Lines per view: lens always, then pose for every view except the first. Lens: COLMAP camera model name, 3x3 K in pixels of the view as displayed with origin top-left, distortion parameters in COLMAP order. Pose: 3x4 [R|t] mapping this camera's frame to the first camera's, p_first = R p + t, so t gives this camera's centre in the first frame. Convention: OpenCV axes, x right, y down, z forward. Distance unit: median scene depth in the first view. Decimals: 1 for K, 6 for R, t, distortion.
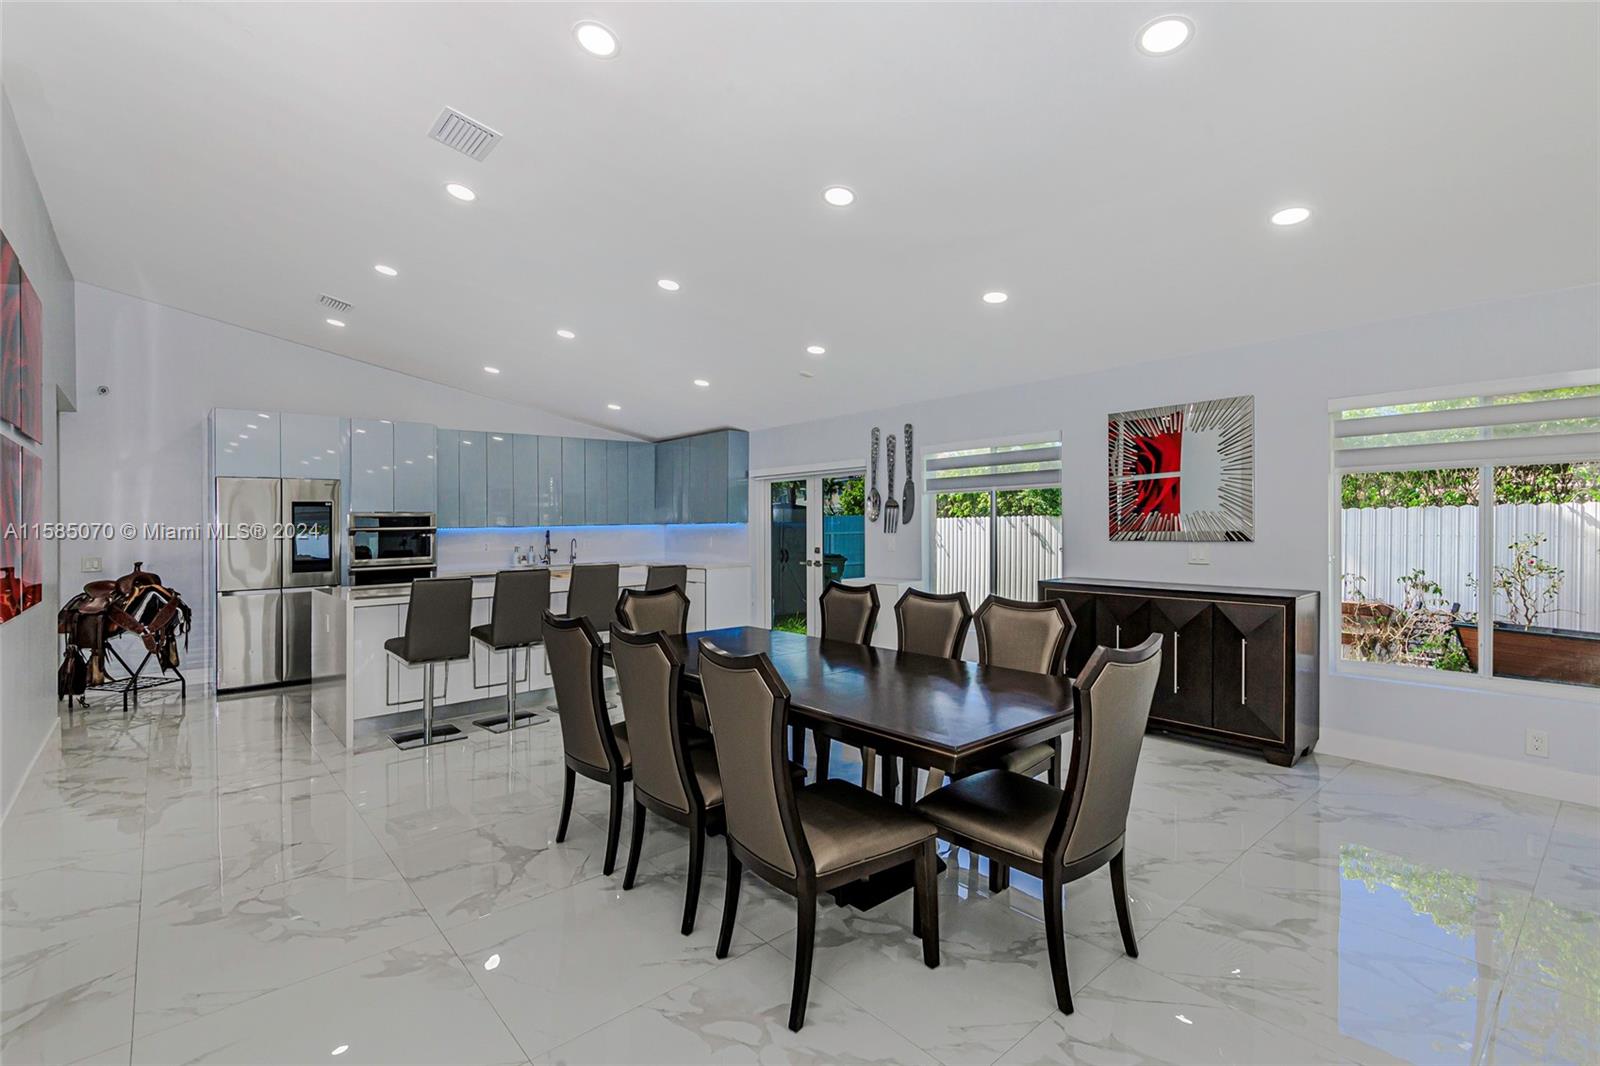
lens RADIAL K [[728.4, 0, 800.0], [0, 728.4, 533.0], [0, 0, 1]] dist [-0.000864, -0.001478]
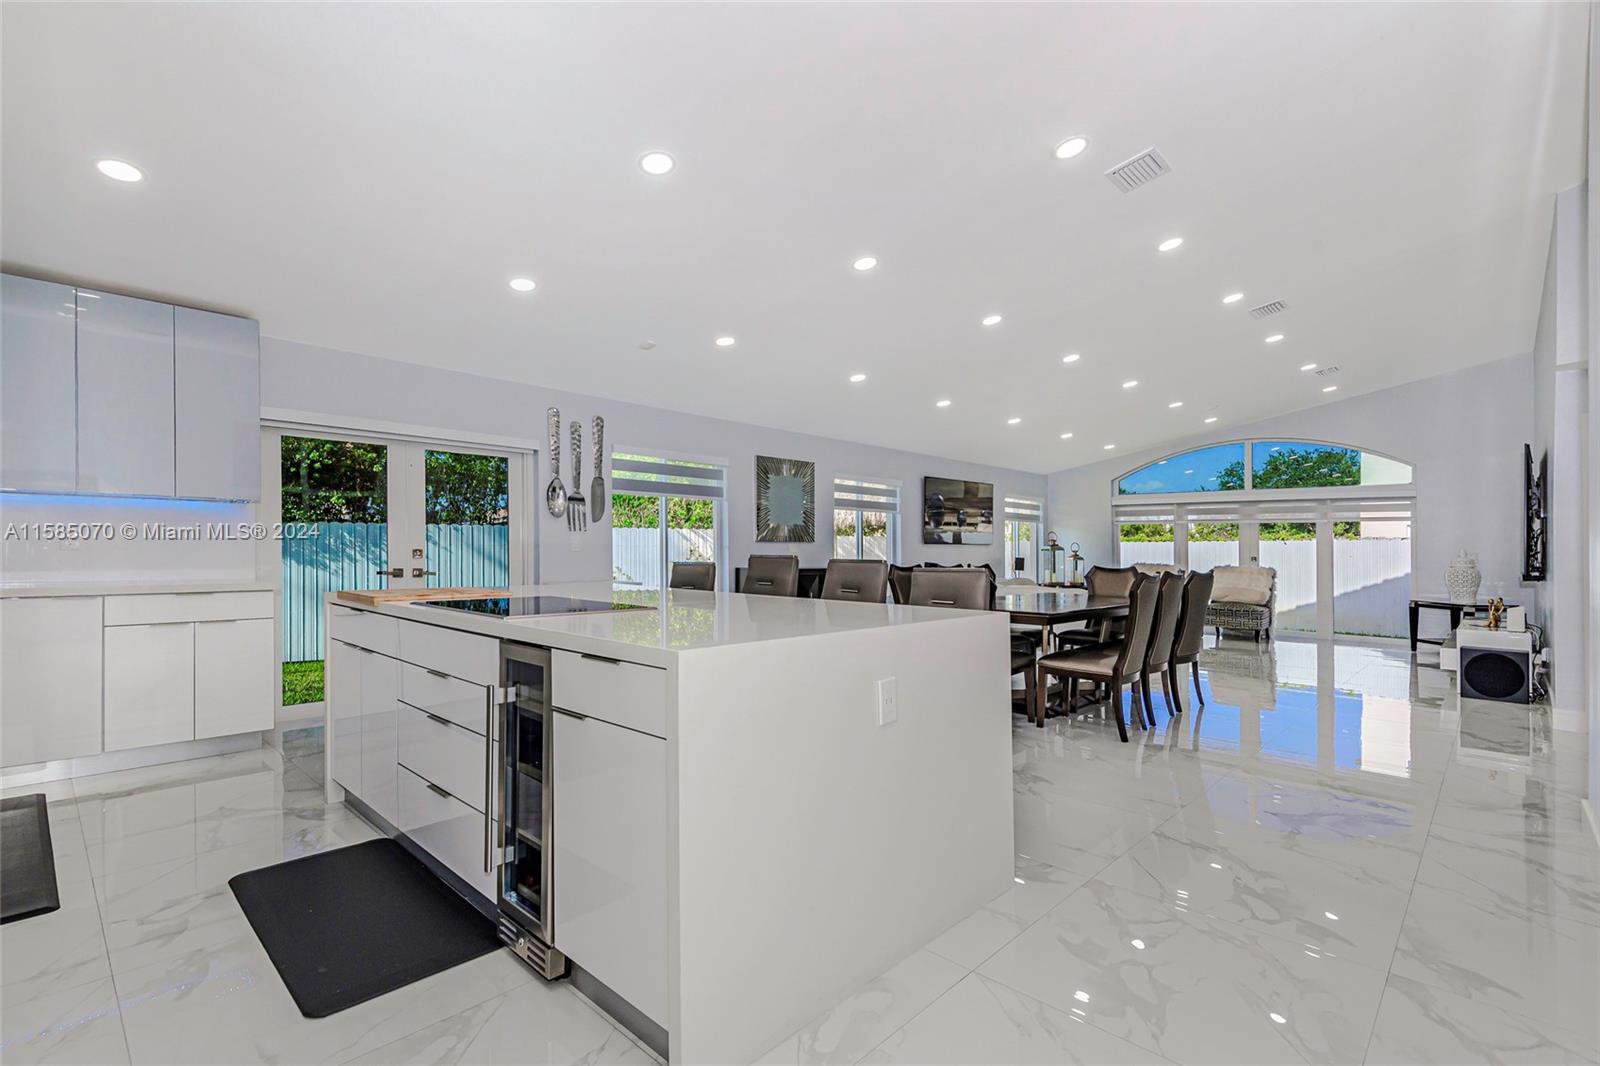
lens RADIAL K [[729.7, 0, 782.5], [0, 729.7, 534.1], [0, 0, 1]] dist [0.010263, -0.000390]
pose [[-0.072036, 0.041079, 0.996556, -0.884056], [-0.000247, 0.999151, -0.041204, 0.045035], [-0.997402, -0.003215, -0.071965, 0.923488]]
